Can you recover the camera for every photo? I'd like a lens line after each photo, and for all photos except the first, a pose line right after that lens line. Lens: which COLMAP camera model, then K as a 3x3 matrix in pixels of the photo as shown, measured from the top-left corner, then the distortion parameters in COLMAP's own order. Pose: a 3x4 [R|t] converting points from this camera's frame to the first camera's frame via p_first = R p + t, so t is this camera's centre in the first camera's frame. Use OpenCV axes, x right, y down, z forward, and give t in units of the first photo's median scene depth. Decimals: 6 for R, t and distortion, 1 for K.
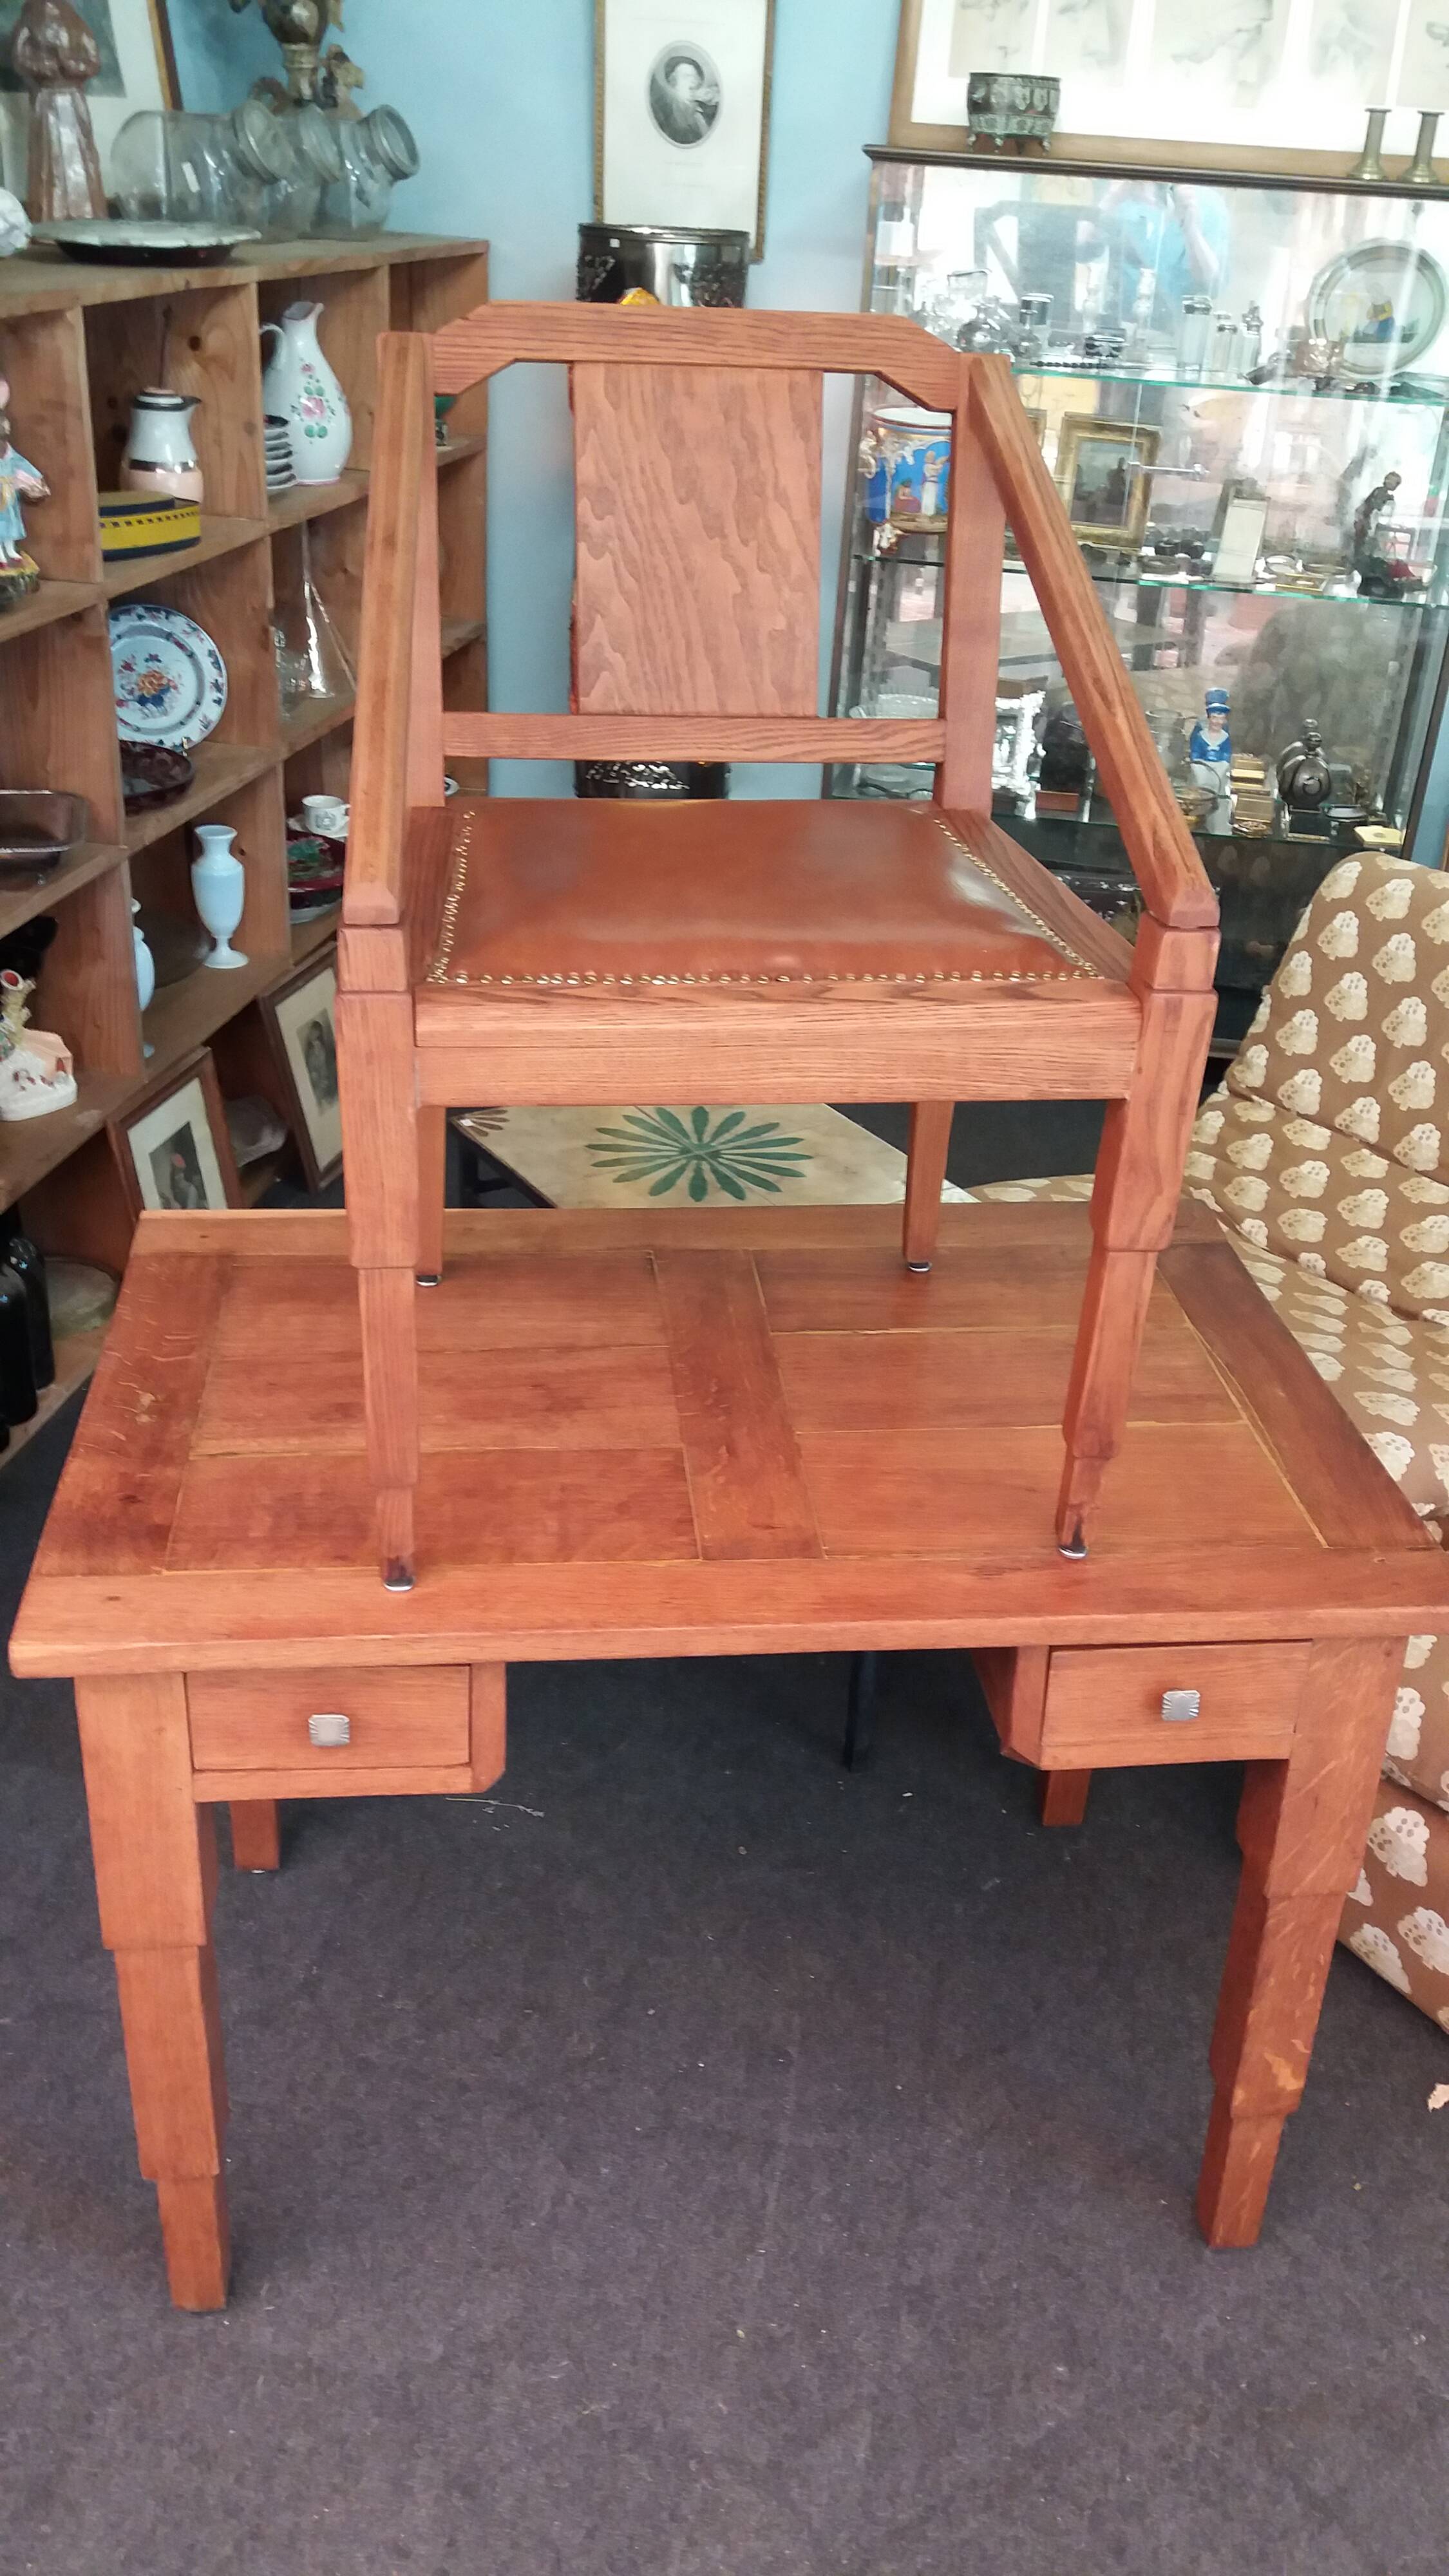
lens RADIAL K [[2112.4, 0, 726.1], [0, 2112.4, 1306.8], [0, 0, 1]] dist [0.082973, -0.144068]
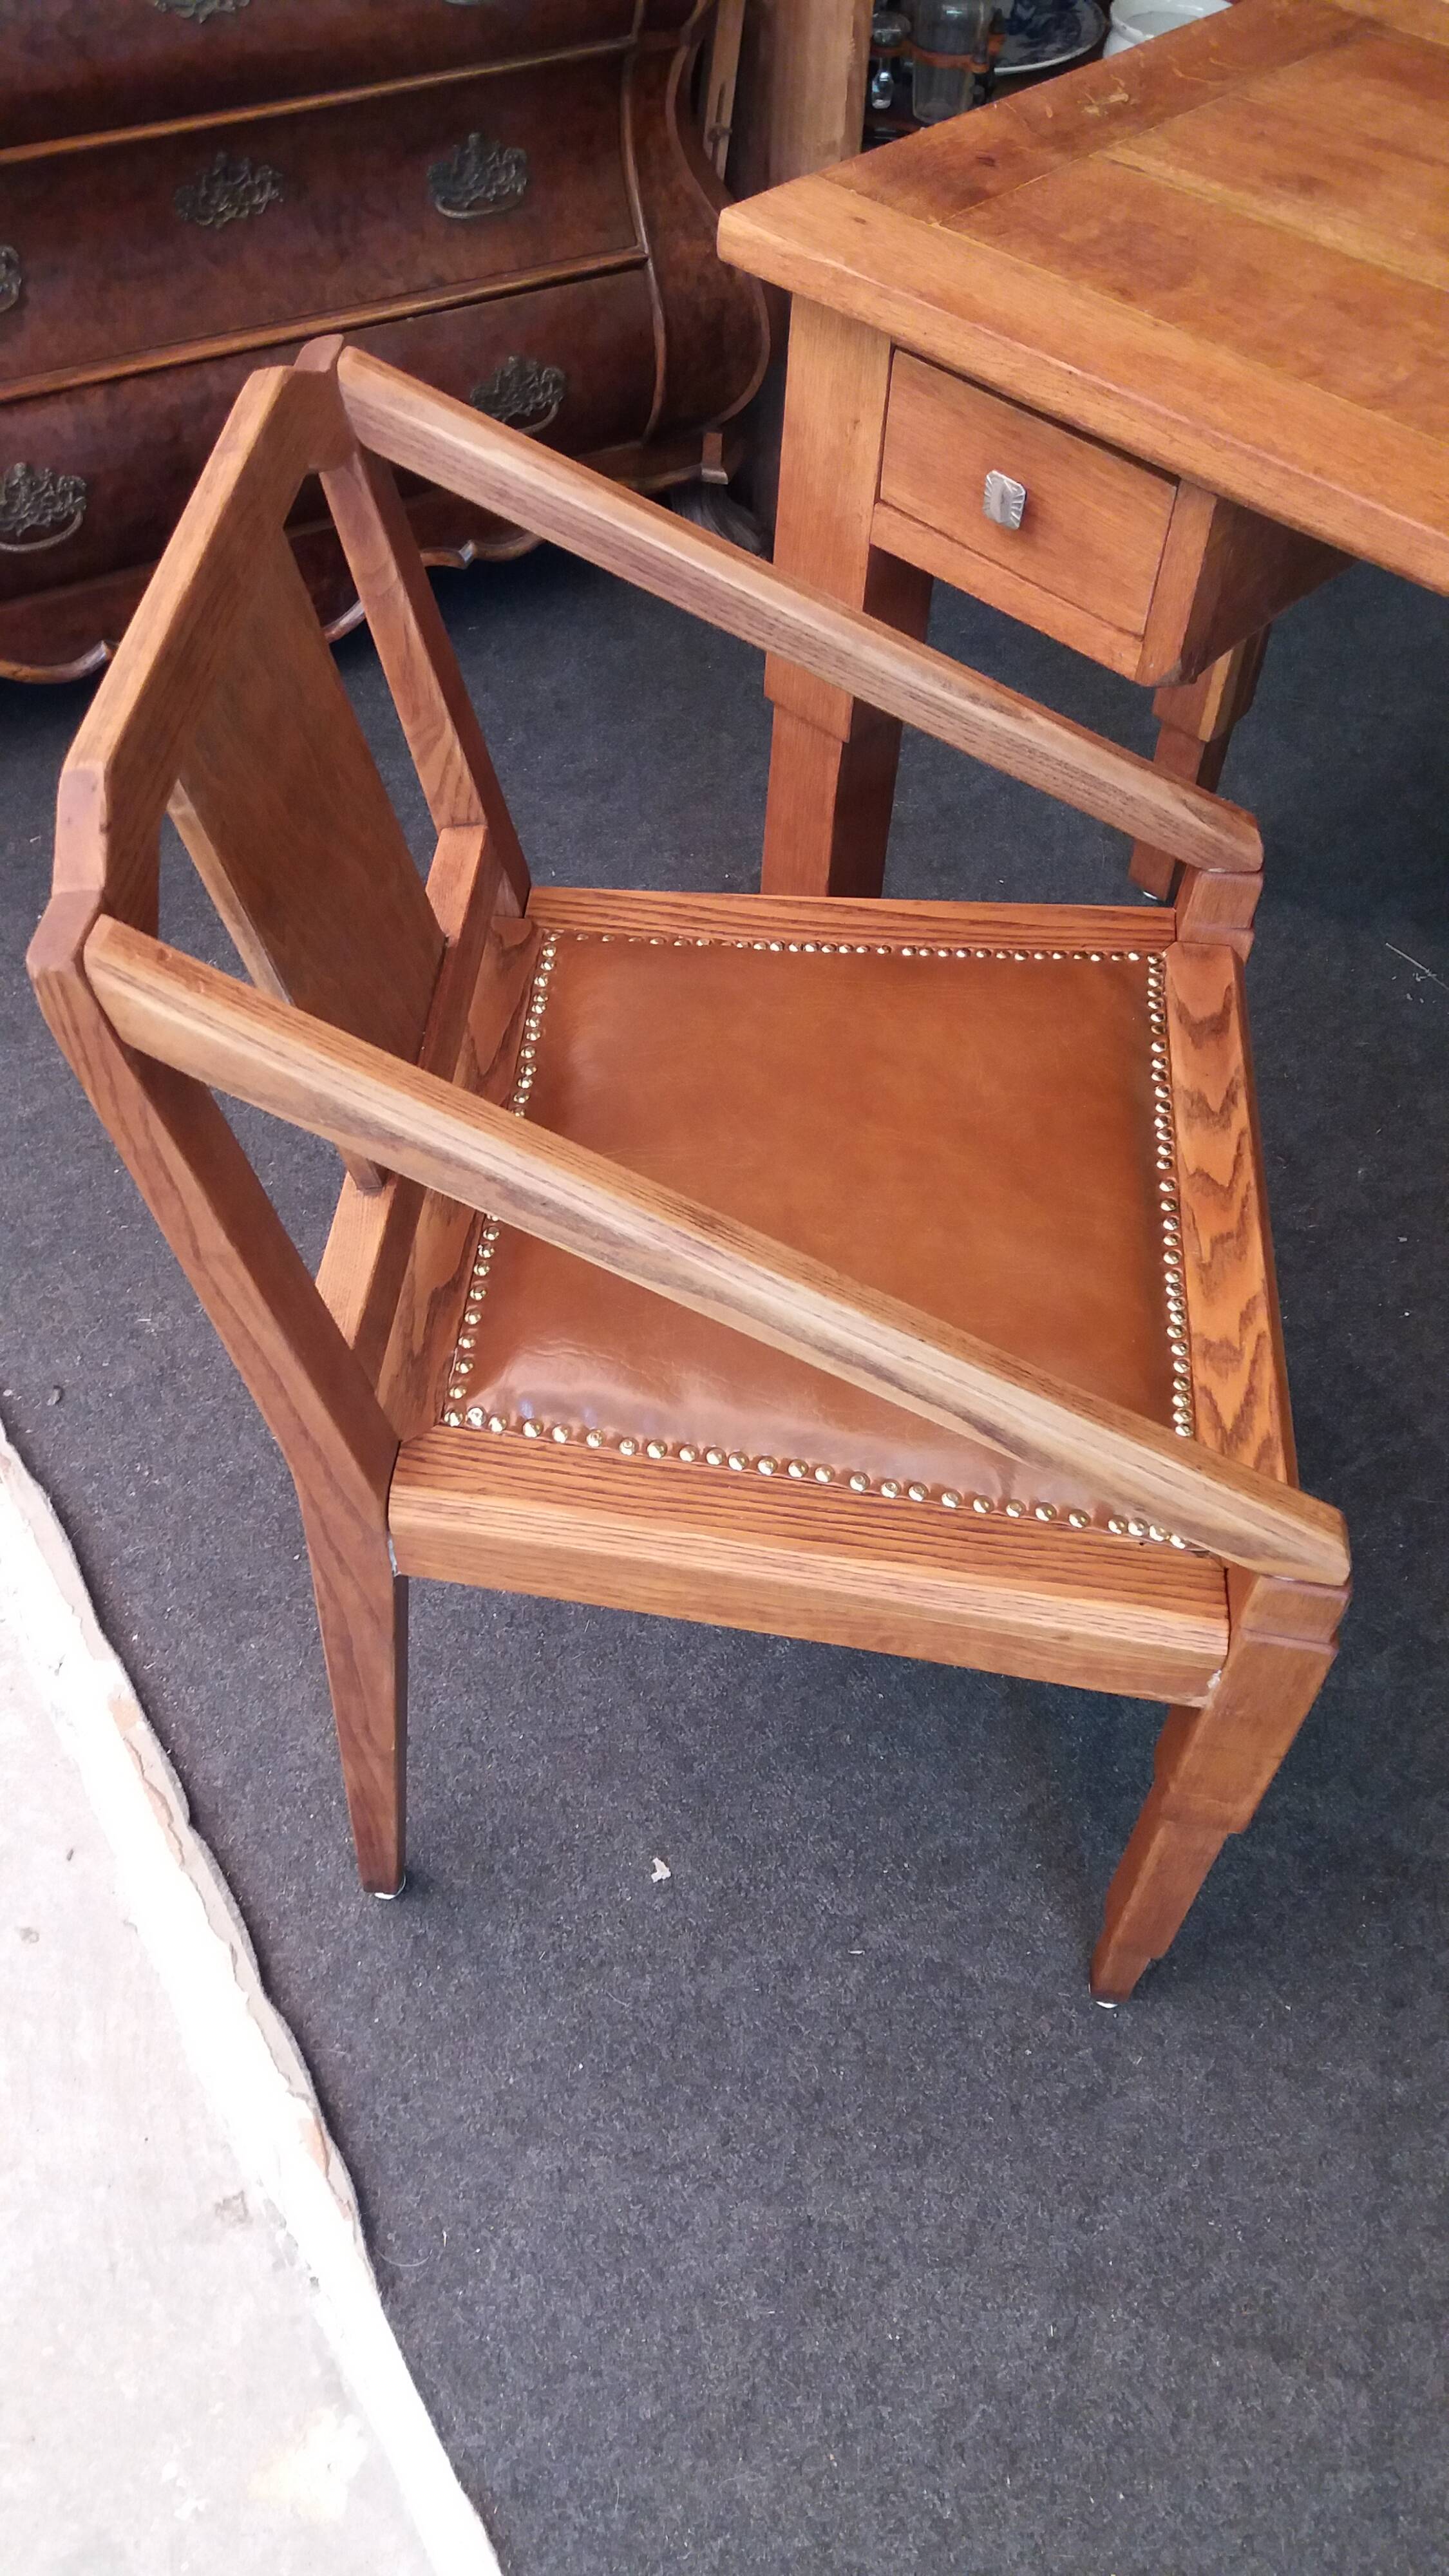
lens RADIAL K [[2112.4, 0, 720.7], [0, 2112.4, 1297.7], [0, 0, 1]] dist [0.082973, -0.144068]
pose [[0.663775, 0.557122, -0.499017, 0.243571], [-0.374064, 0.825040, 0.423539, 0.117641], [0.647671, -0.094470, 0.756041, 0.245058]]
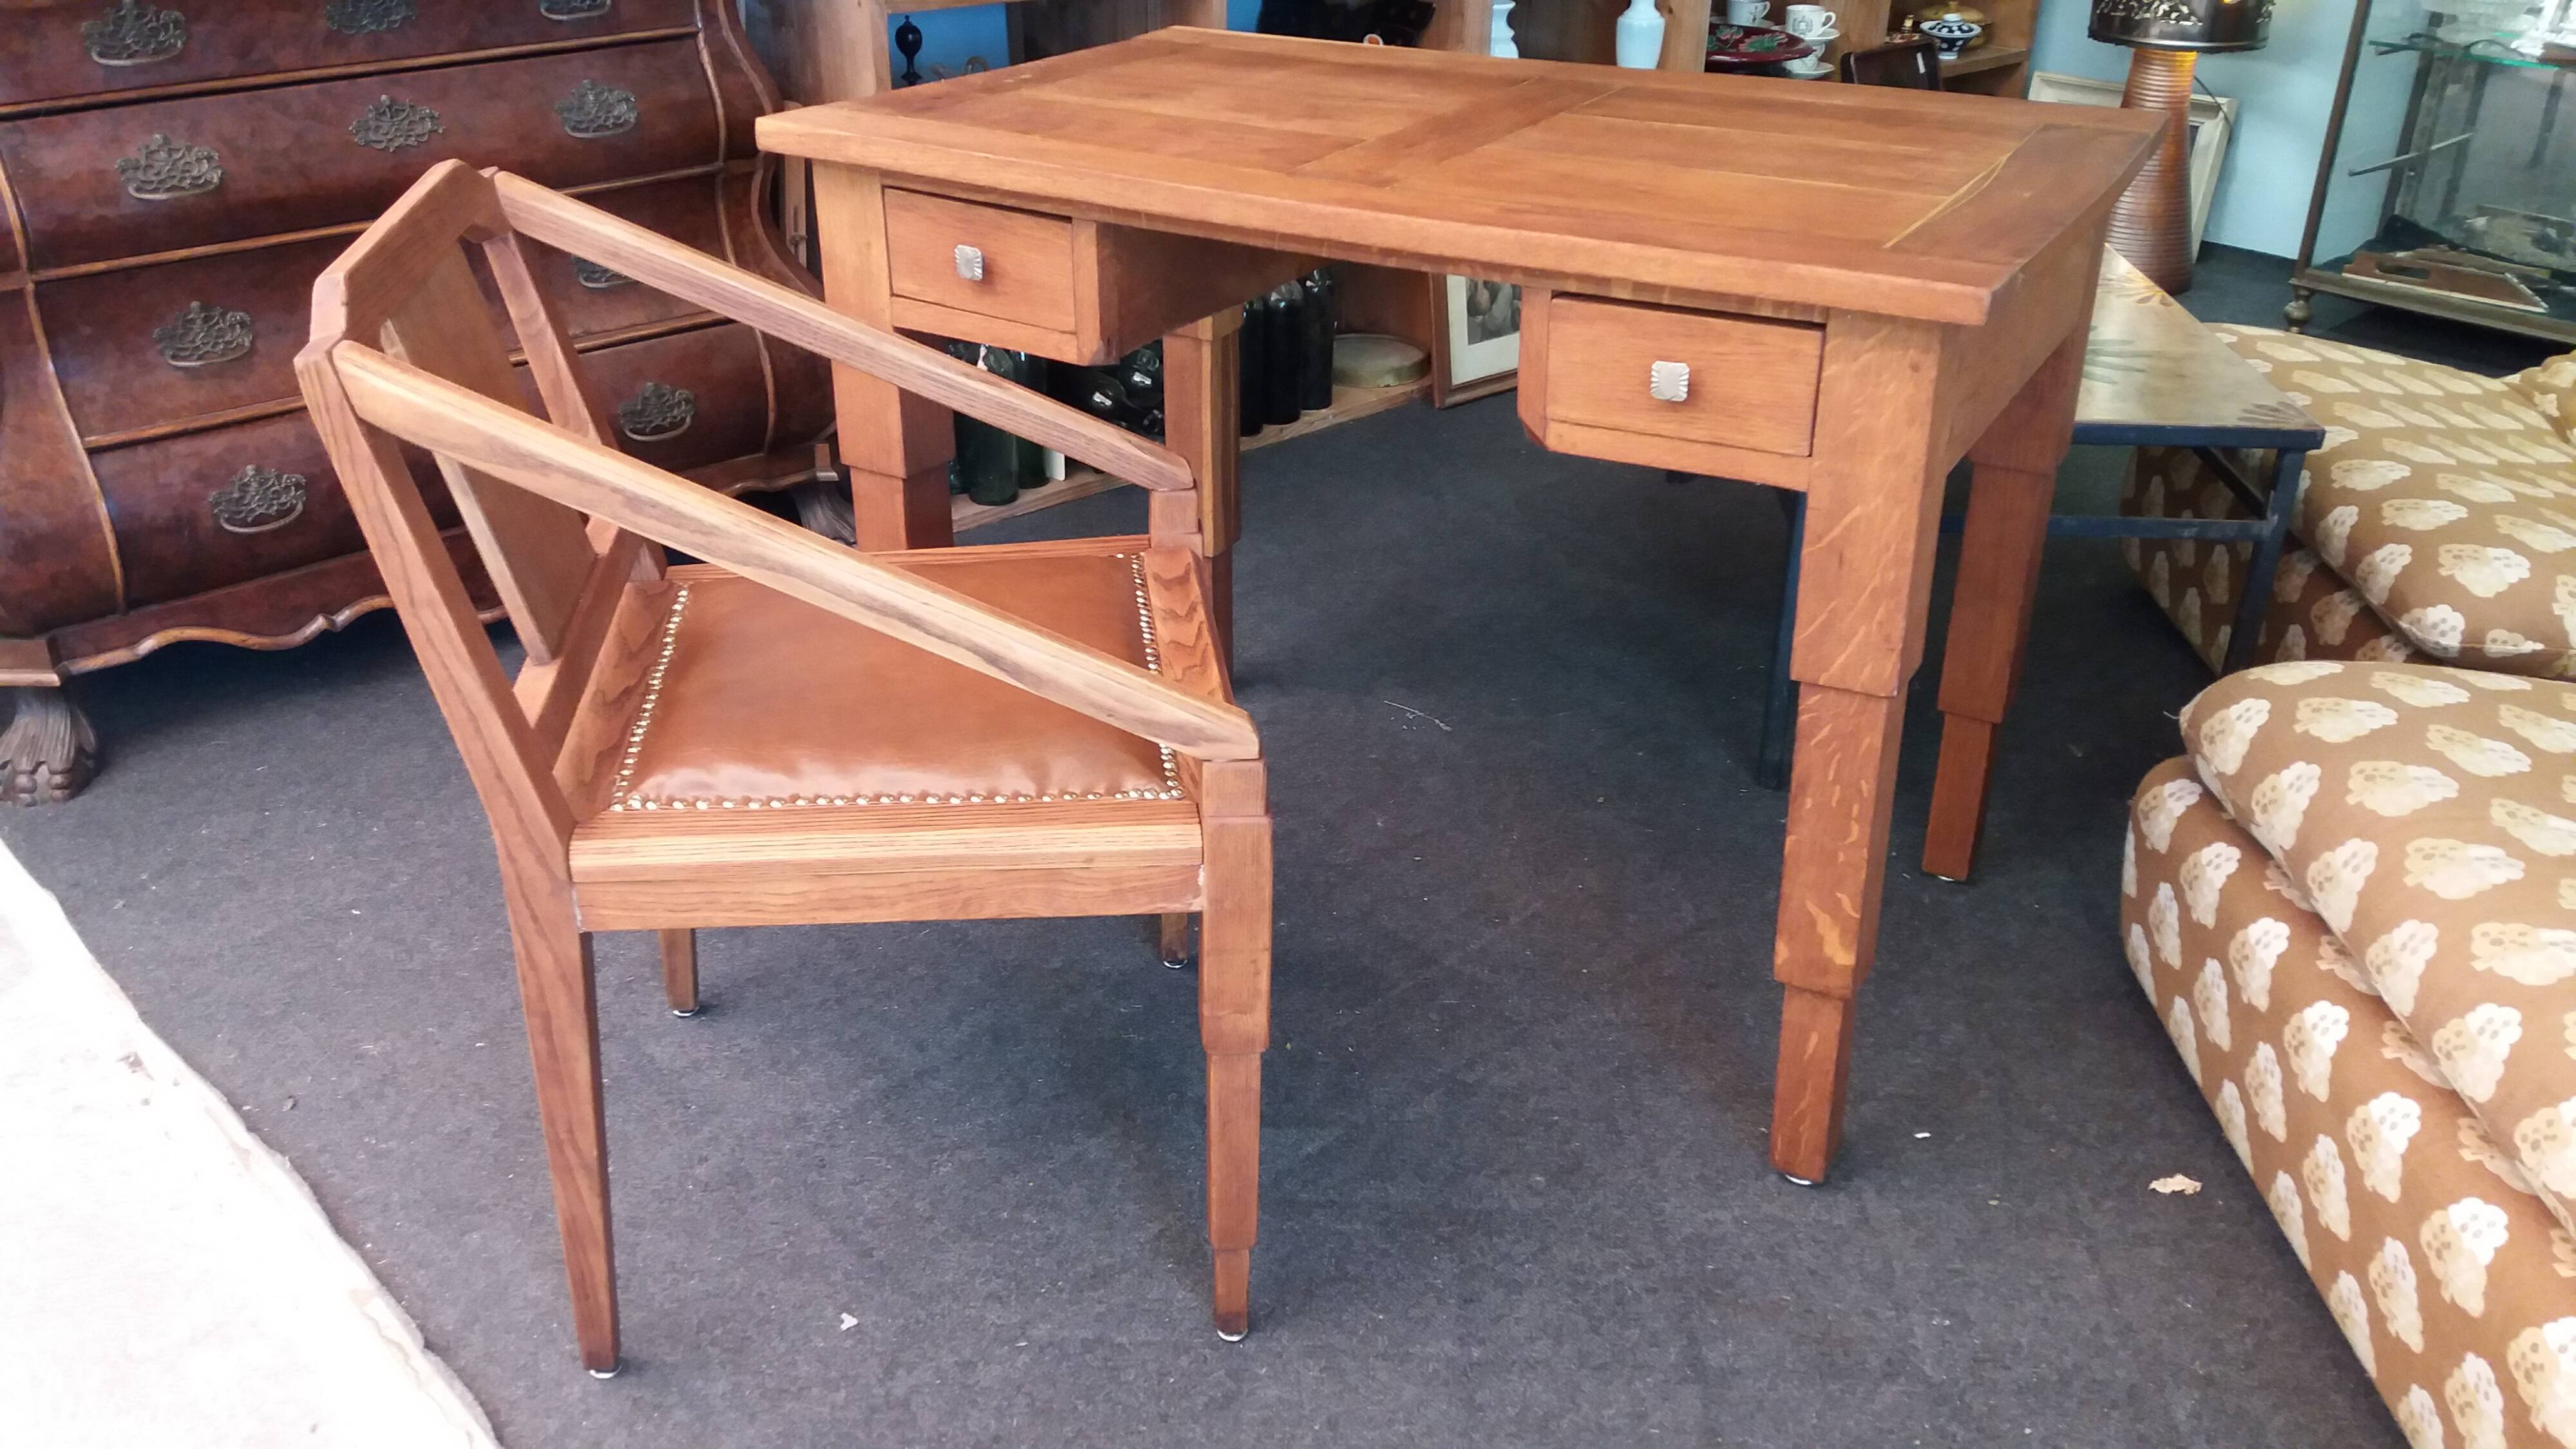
lens RADIAL K [[2112.4, 0, 1281.0], [0, 2112.4, 718.4], [0, 0, 1]] dist [0.082973, -0.144068]
pose [[0.804937, 0.224441, -0.549275, 0.531223], [-0.260736, 0.965331, 0.012350, 0.310328], [0.533004, 0.133275, 0.835550, 0.111594]]
